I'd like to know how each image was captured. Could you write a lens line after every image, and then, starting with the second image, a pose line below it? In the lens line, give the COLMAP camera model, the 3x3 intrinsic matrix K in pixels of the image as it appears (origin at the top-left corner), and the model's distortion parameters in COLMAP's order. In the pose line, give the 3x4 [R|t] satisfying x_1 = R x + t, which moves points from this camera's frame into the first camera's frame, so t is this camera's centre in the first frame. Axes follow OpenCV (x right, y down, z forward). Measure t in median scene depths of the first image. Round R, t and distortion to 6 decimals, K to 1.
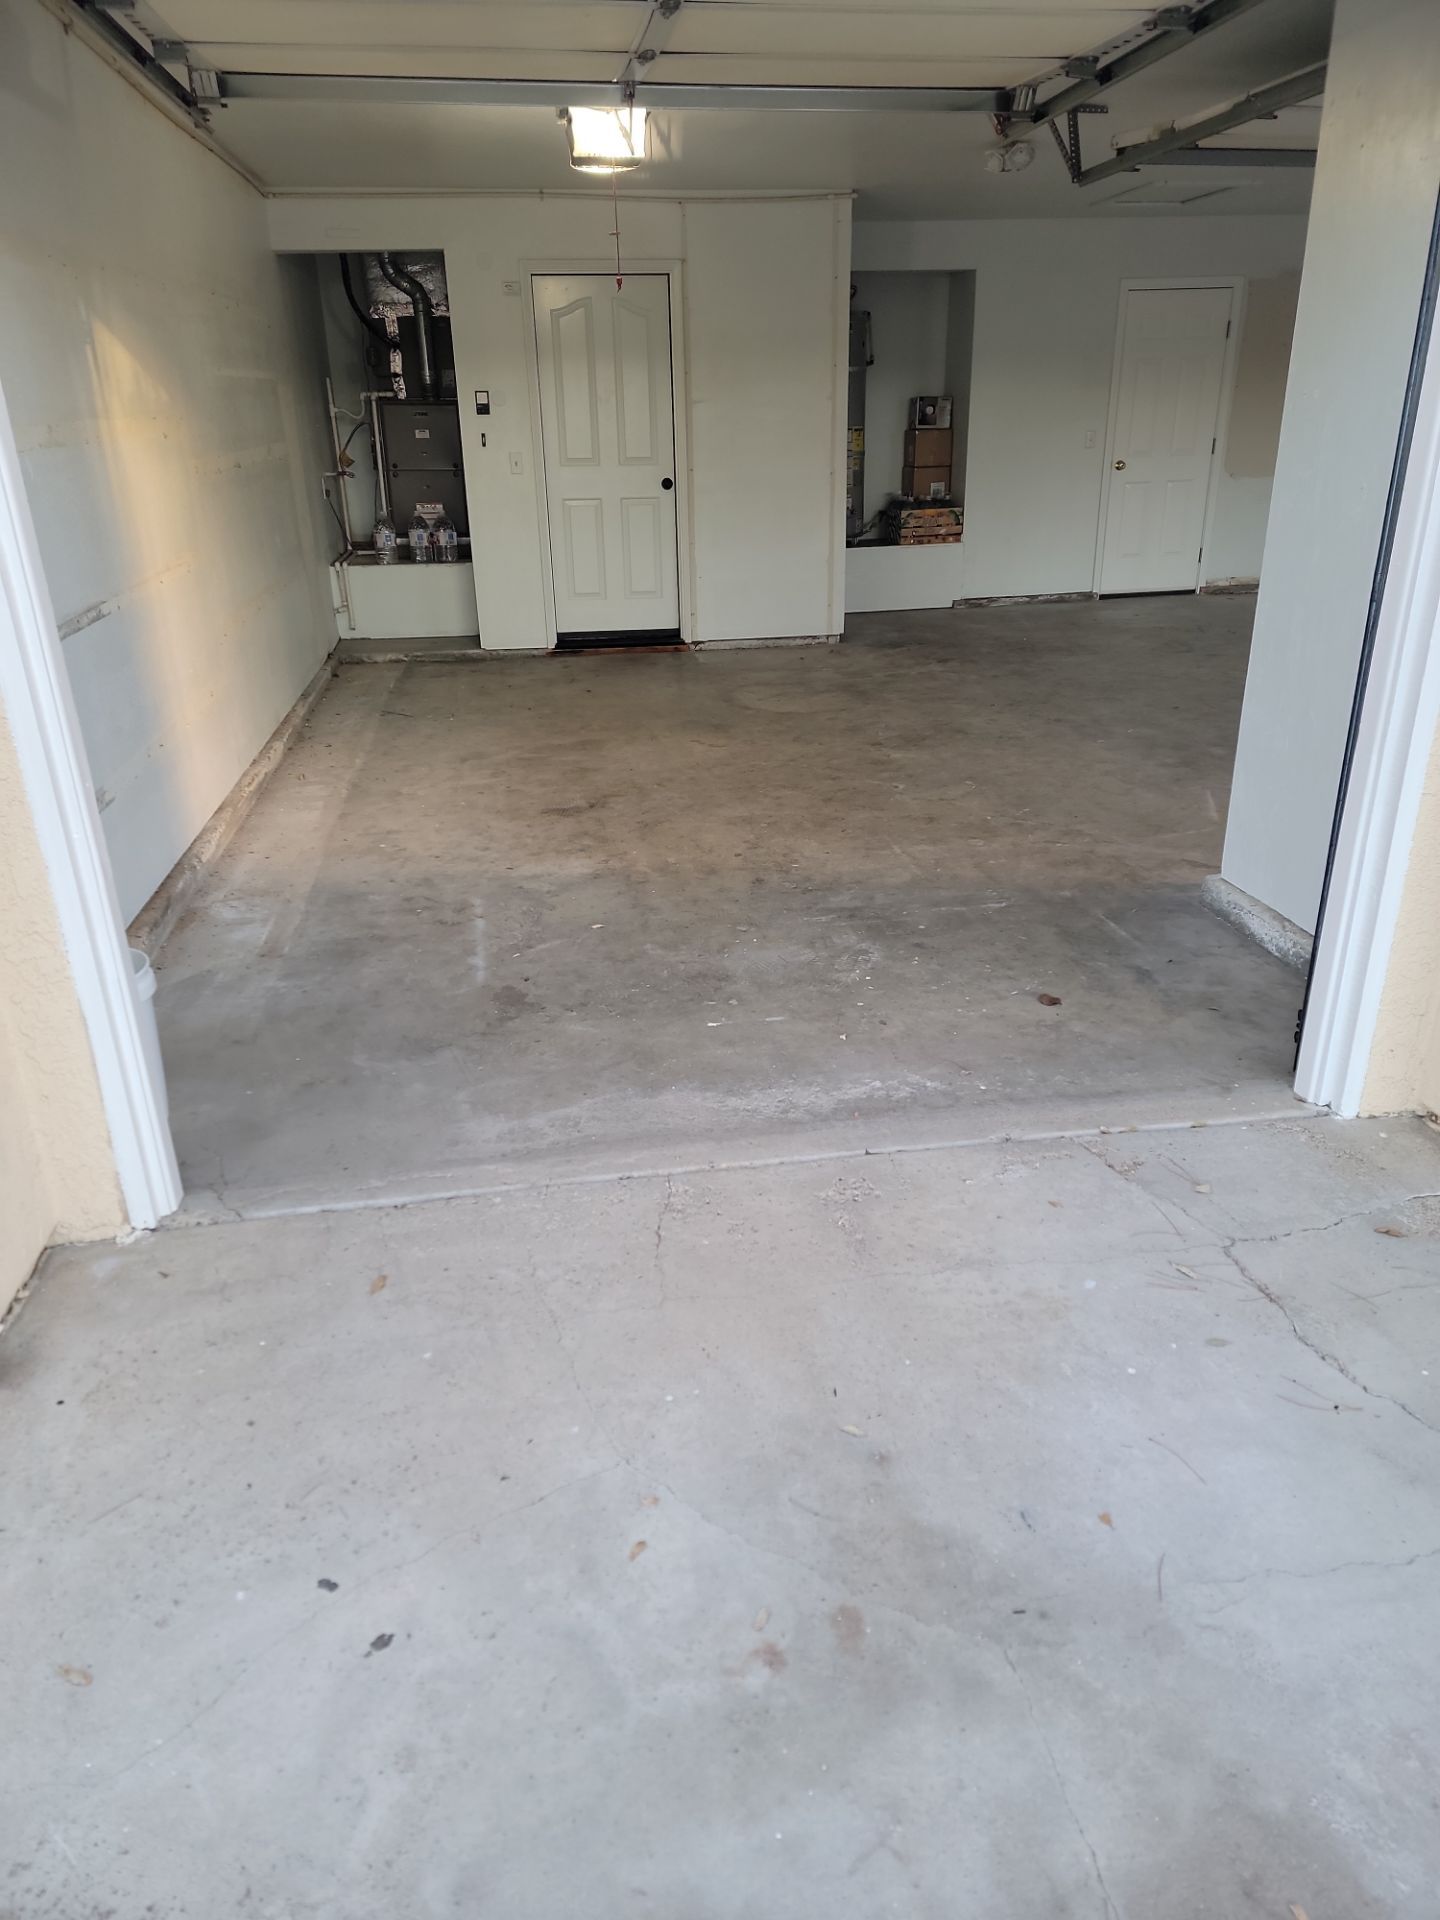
lens RADIAL K [[1318.2, 0, 731.4], [0, 1318.2, 956.0], [0, 0, 1]] dist [0.087021, -0.069027]
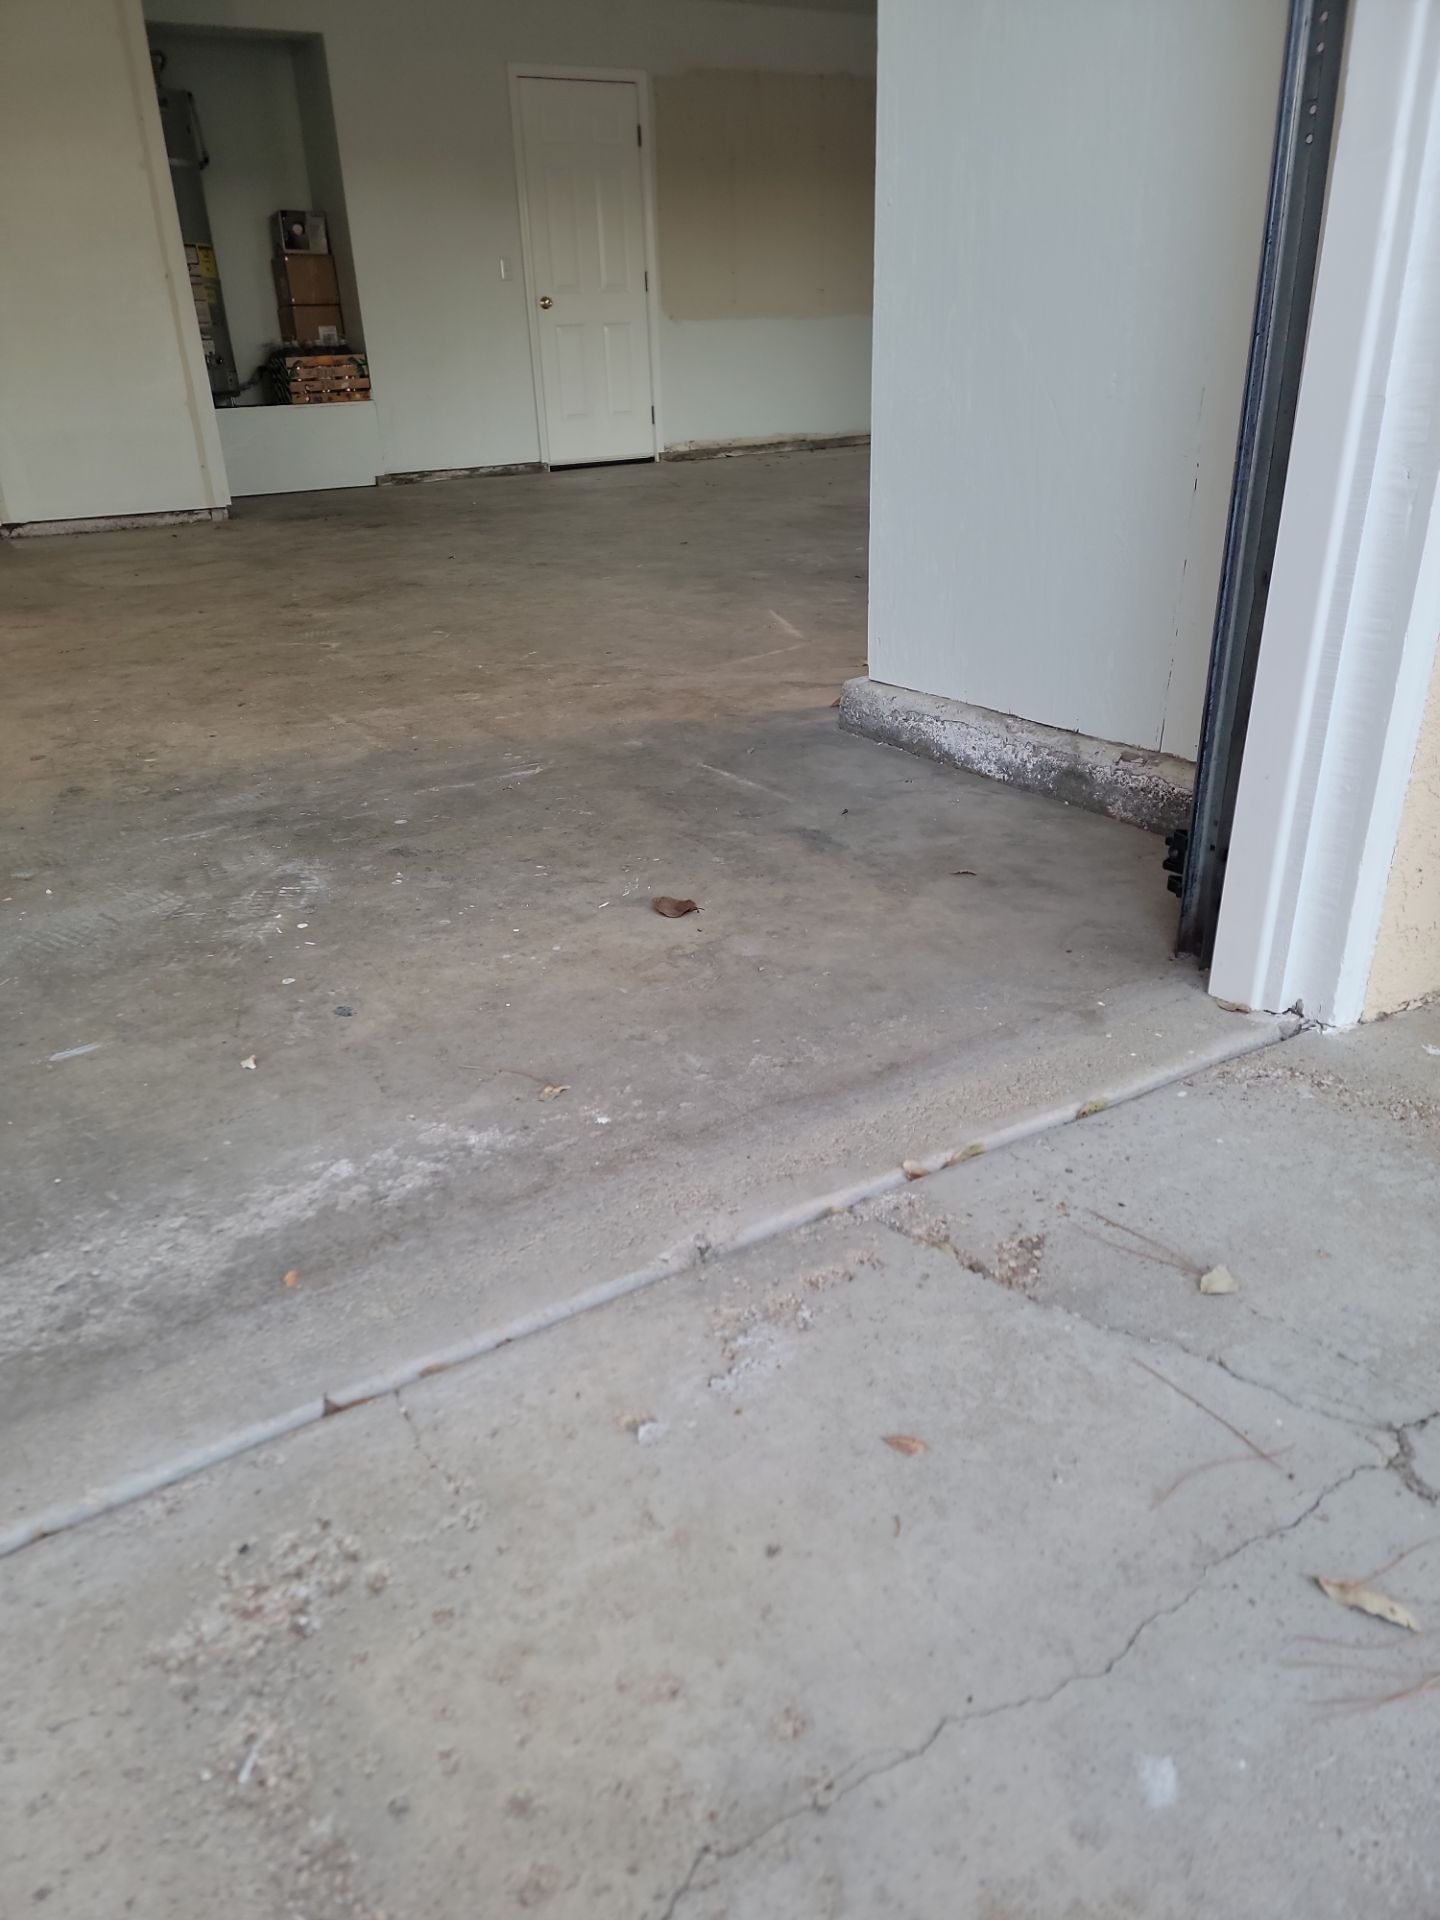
lens RADIAL K [[1318.2, 0, 698.4], [0, 1318.2, 969.5], [0, 0, 1]] dist [0.087021, -0.069027]
pose [[0.926142, -0.173218, 0.335046, 0.065530], [0.163886, 0.984879, 0.056163, 0.025821], [-0.339708, 0.002894, 0.940527, 0.451268]]
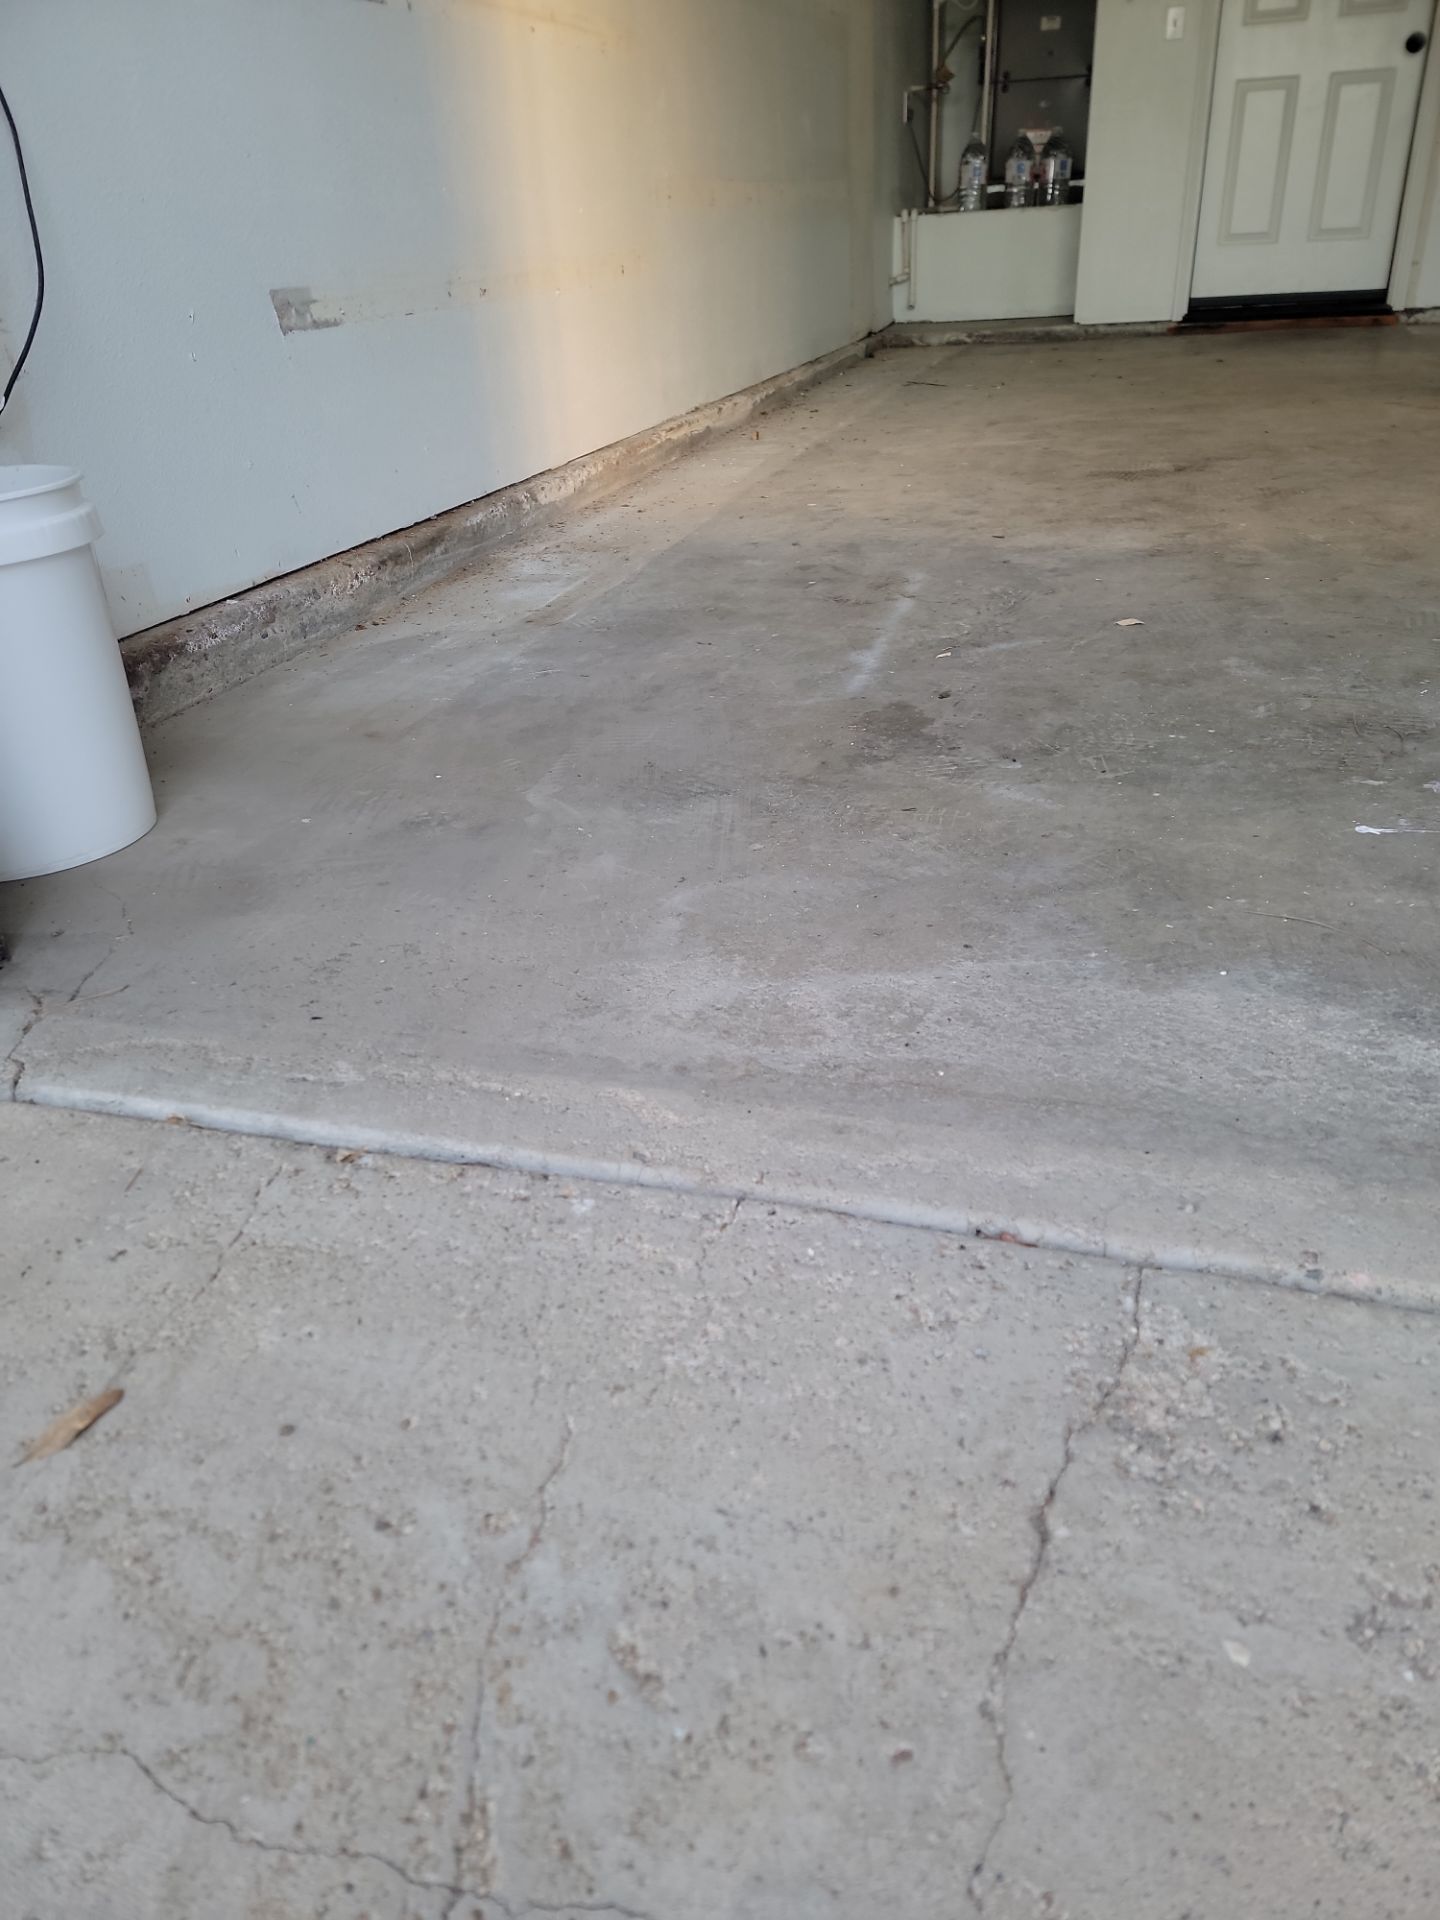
lens RADIAL K [[1362.8, 0, 714.4], [0, 1362.8, 954.6], [0, 0, 1]] dist [0.082543, -0.067605]
pose [[0.900742, 0.177860, -0.396270, -0.016568], [-0.133024, 0.981440, 0.138133, 0.047556], [0.413483, -0.071709, 0.907684, 0.467781]]
